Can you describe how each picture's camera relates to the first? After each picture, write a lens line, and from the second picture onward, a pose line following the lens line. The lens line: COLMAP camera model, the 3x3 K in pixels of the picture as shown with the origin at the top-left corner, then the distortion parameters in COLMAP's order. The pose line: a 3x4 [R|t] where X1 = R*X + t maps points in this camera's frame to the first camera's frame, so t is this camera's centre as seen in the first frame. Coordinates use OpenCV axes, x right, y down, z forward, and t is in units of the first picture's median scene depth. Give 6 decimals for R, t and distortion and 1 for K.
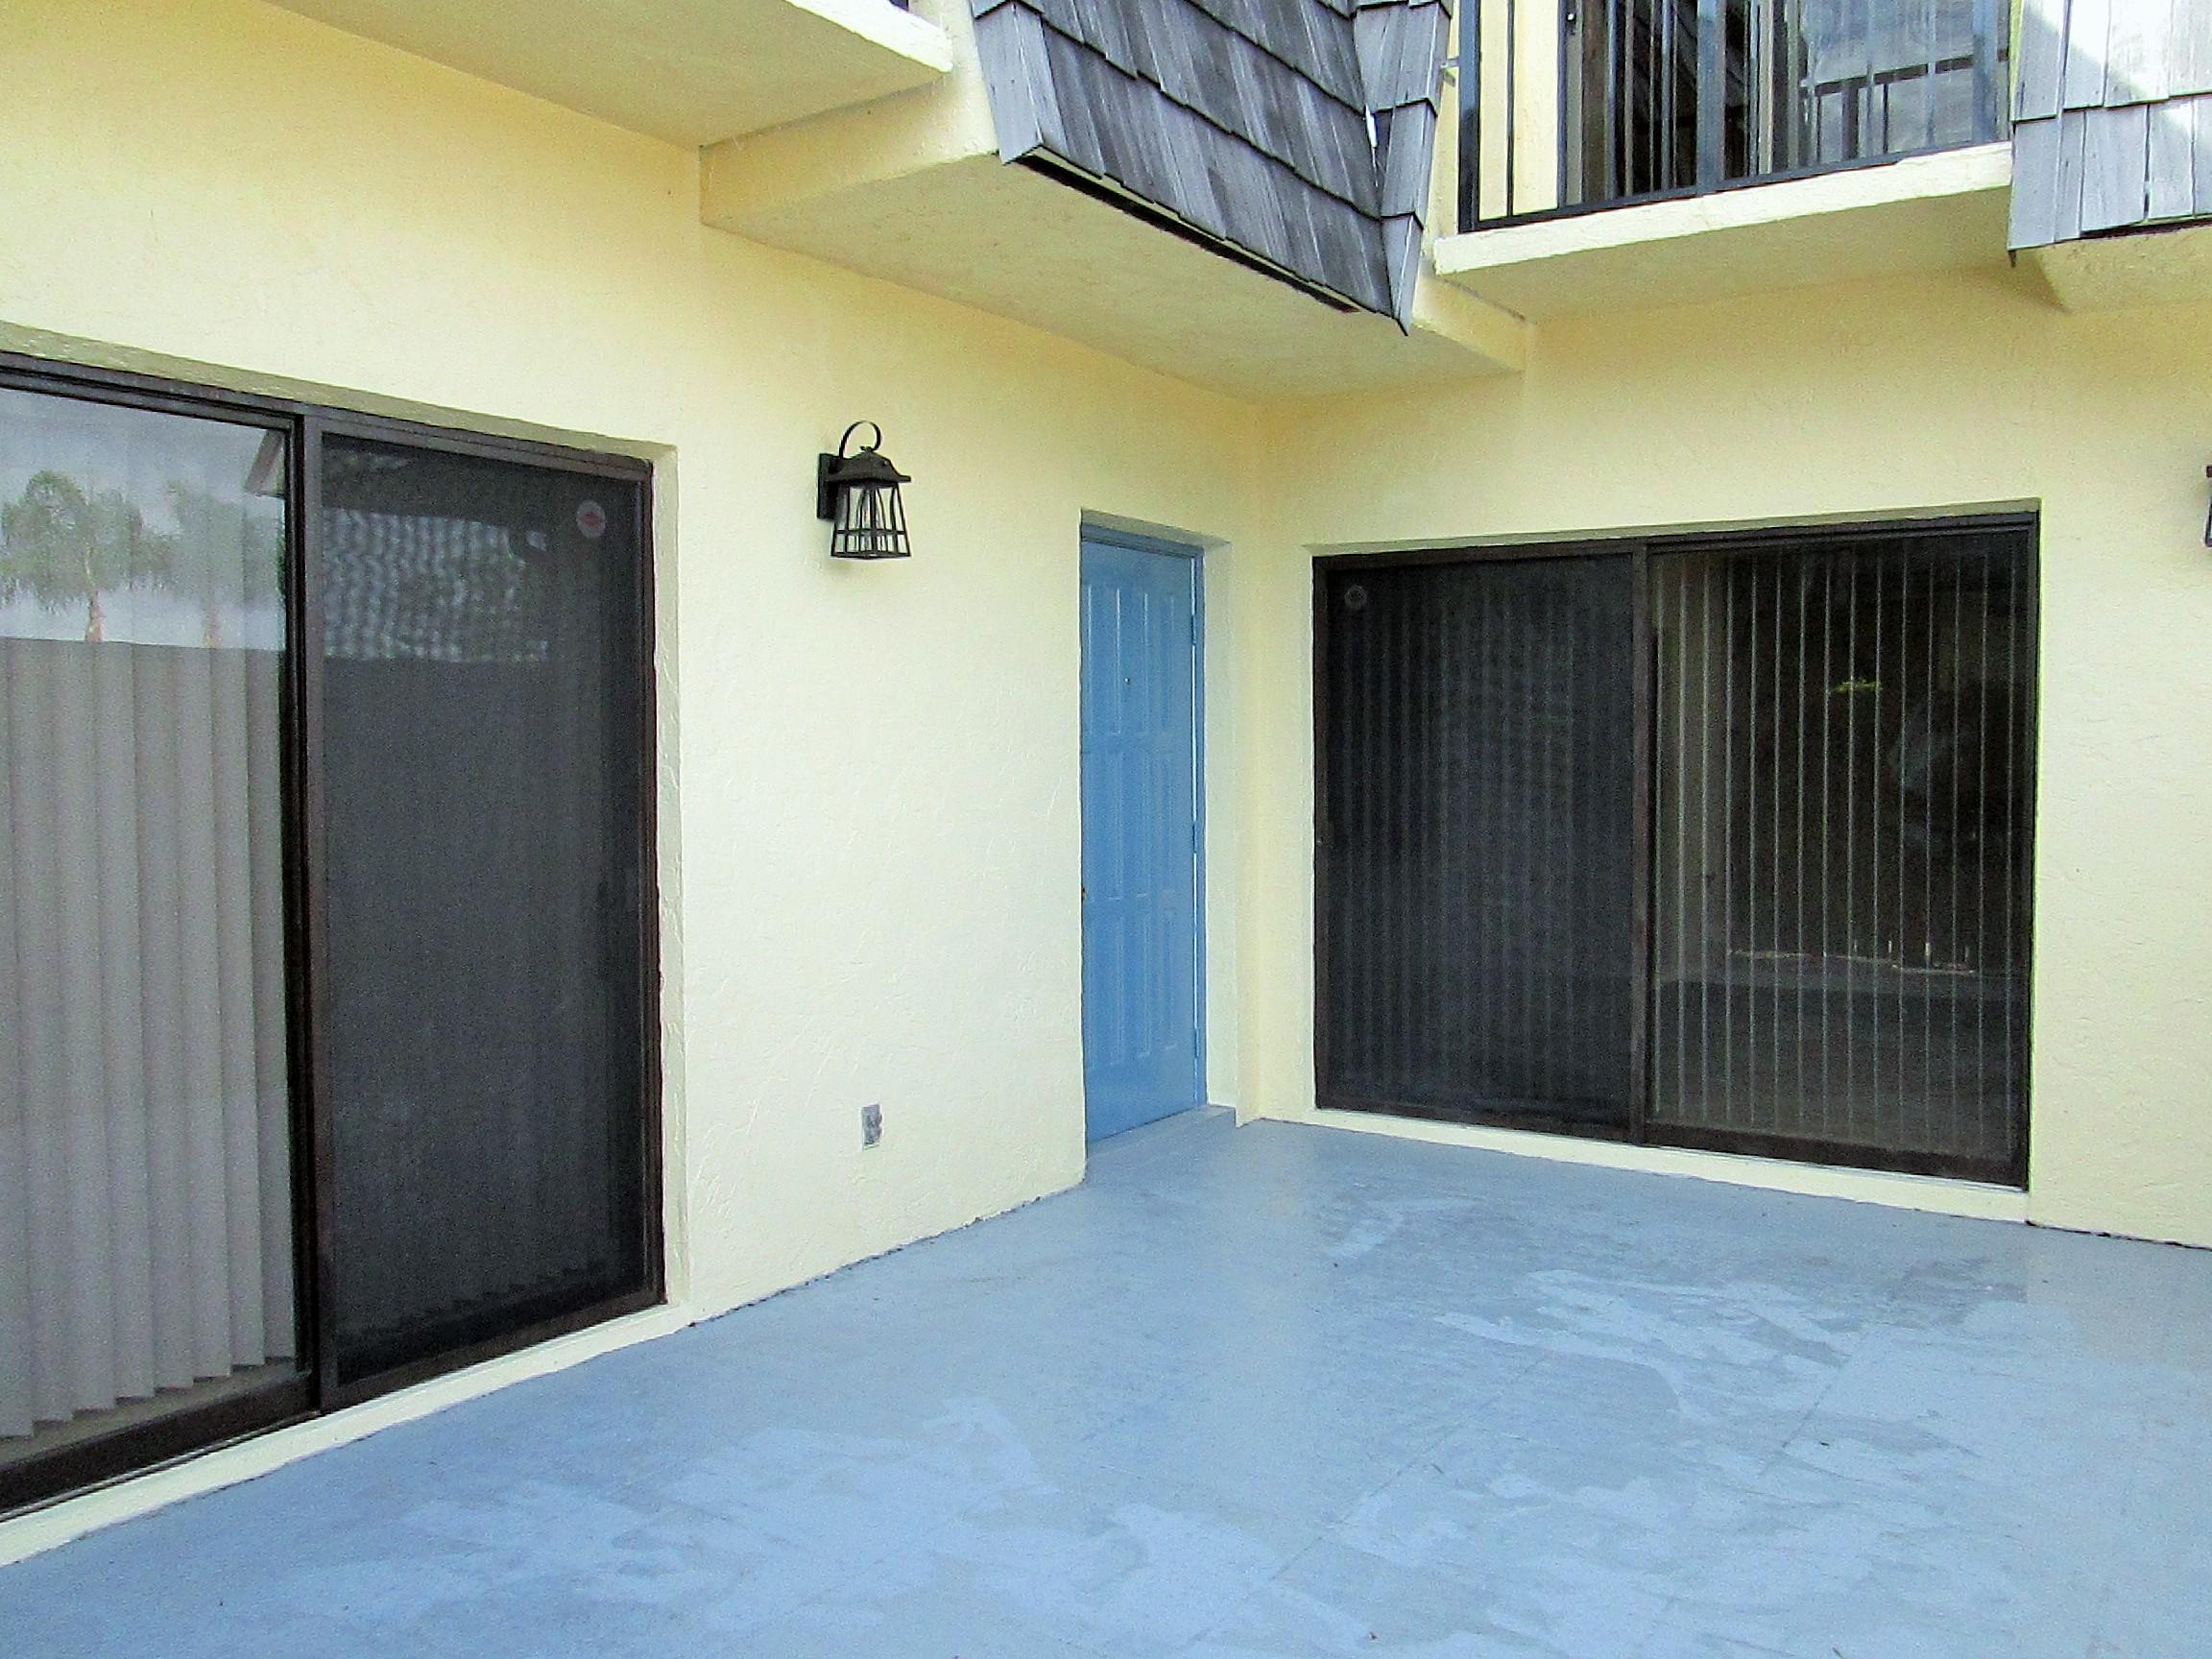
lens RADIAL K [[1813.0, 0, 1111.9], [0, 1813.0, 826.1], [0, 0, 1]] dist [-0.068372, 0.038883]
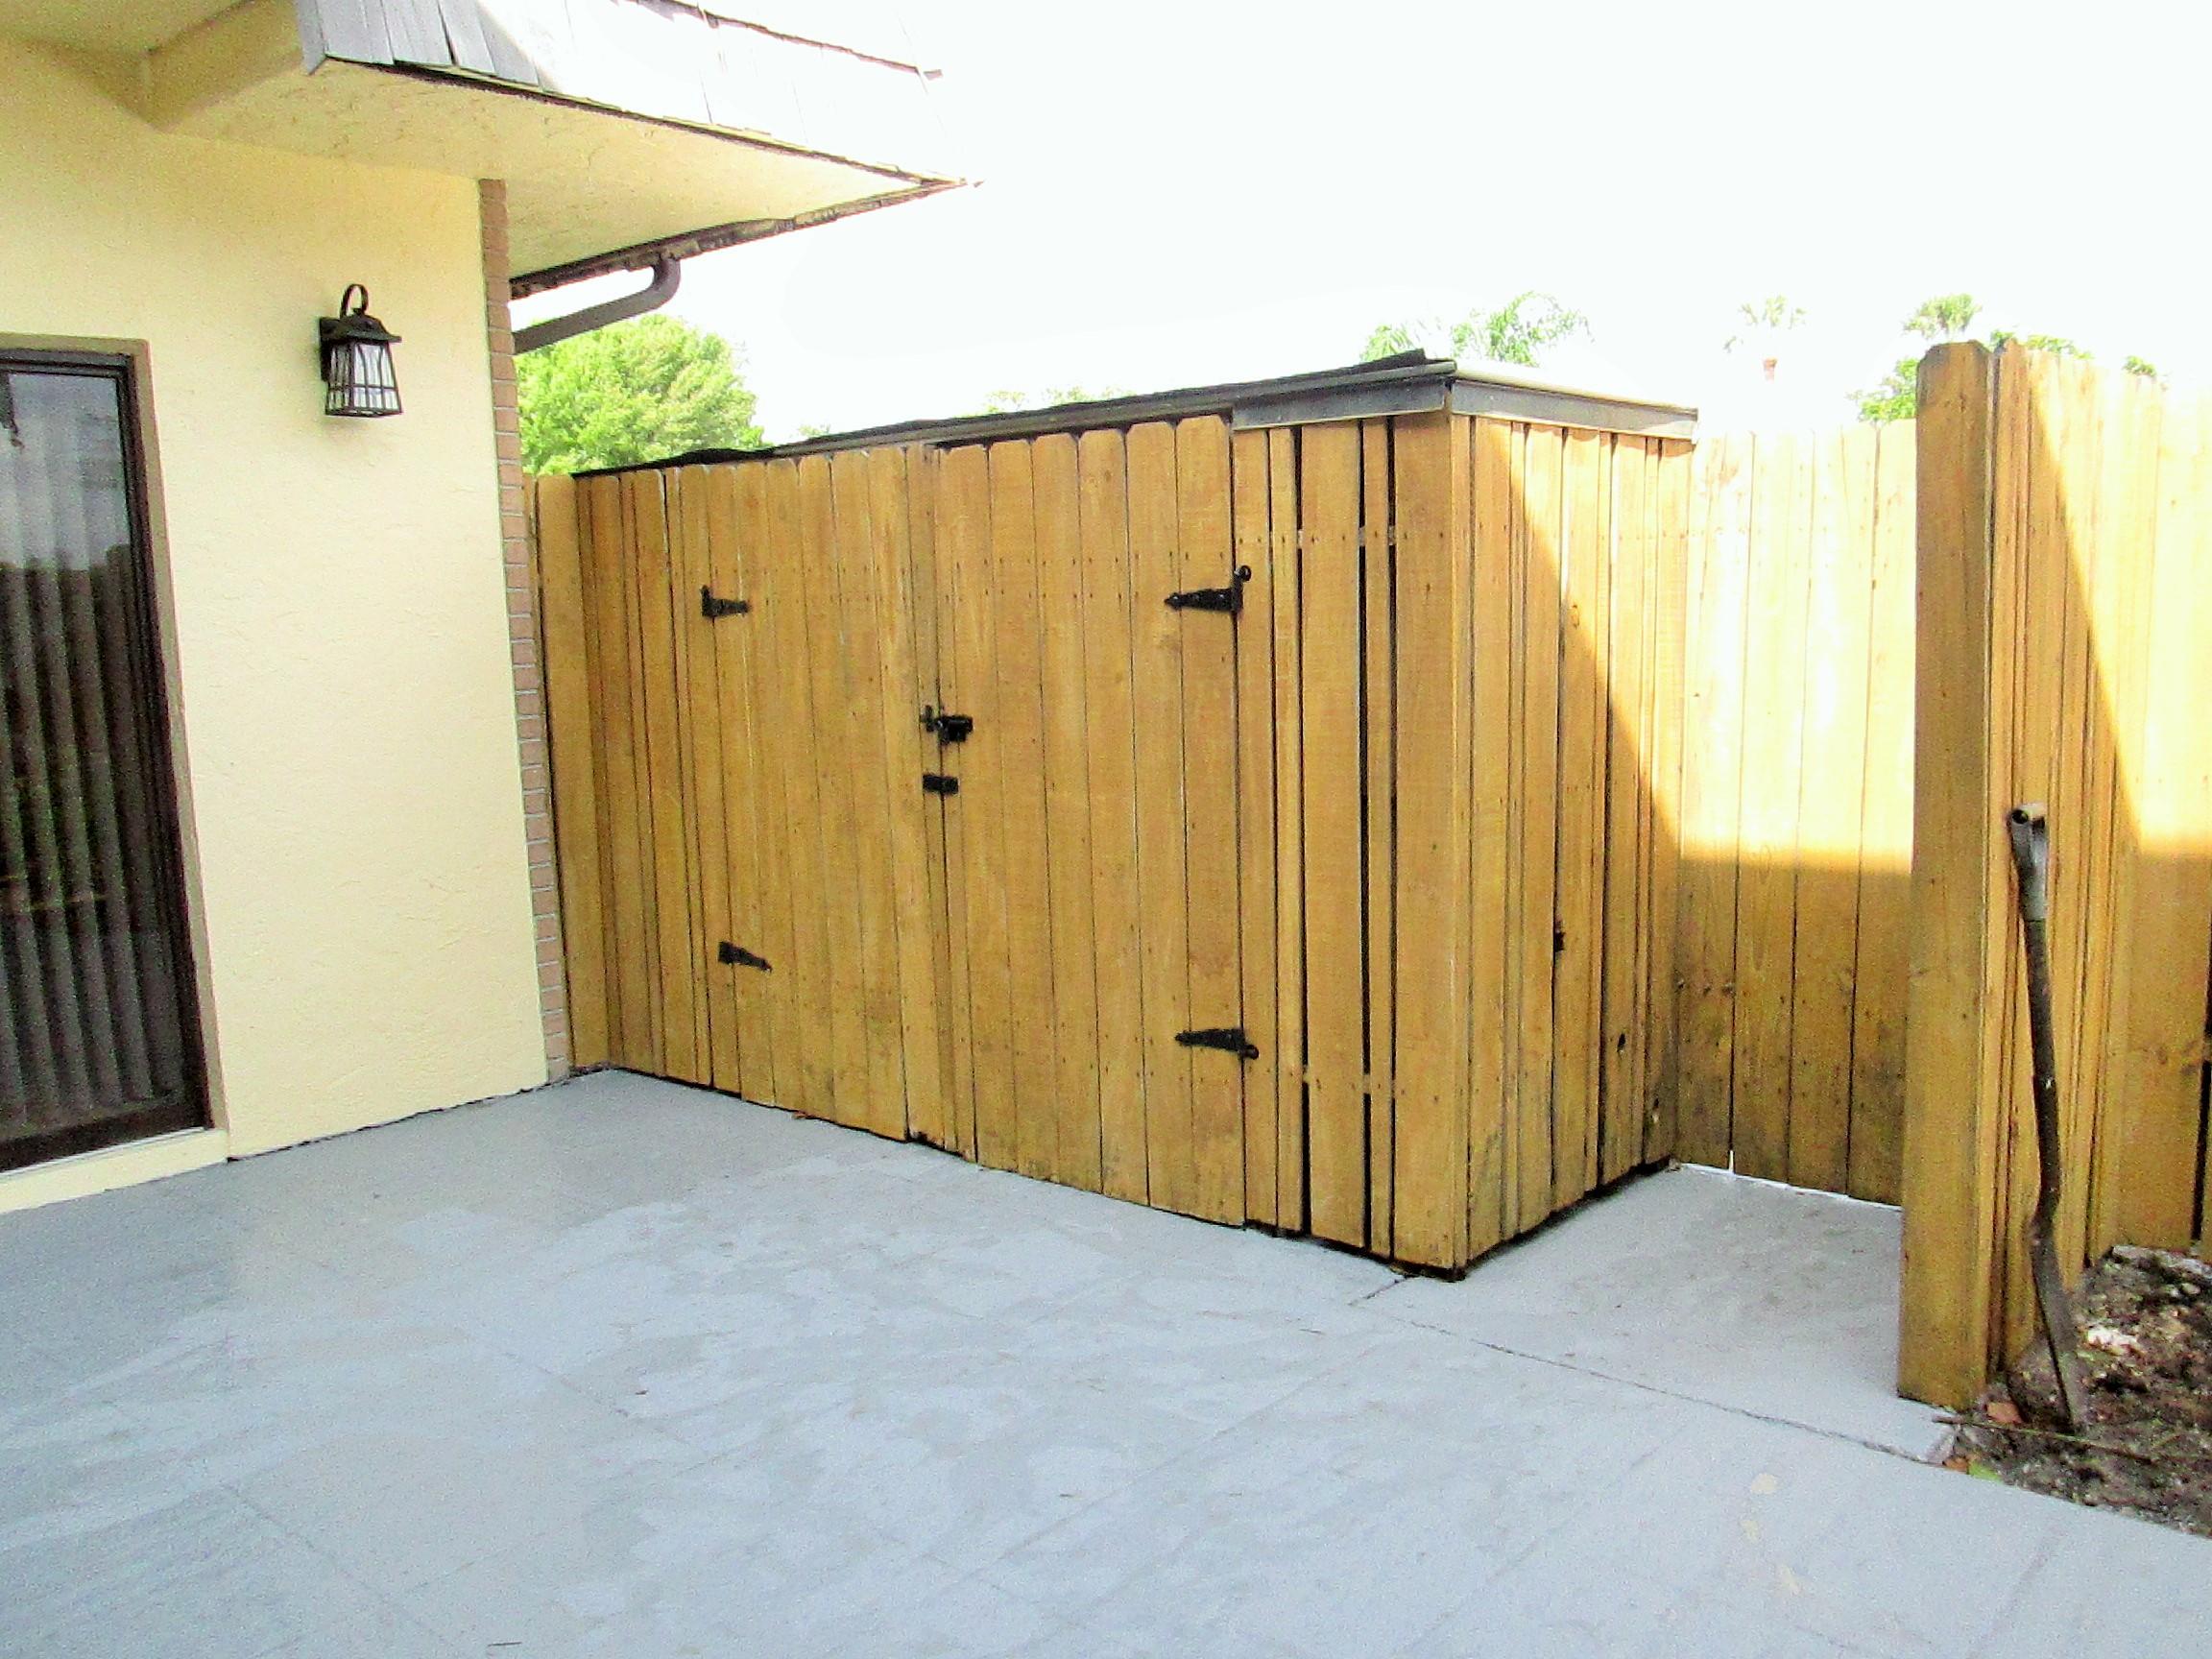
lens RADIAL K [[1813.0, 0, 1111.9], [0, 1813.0, 826.1], [0, 0, 1]] dist [-0.068372, 0.038883]
pose [[0.121829, -0.133742, 0.983499, -0.457847], [0.070855, 0.989524, 0.125784, -0.039892], [-0.990019, 0.054362, 0.130029, 0.664462]]
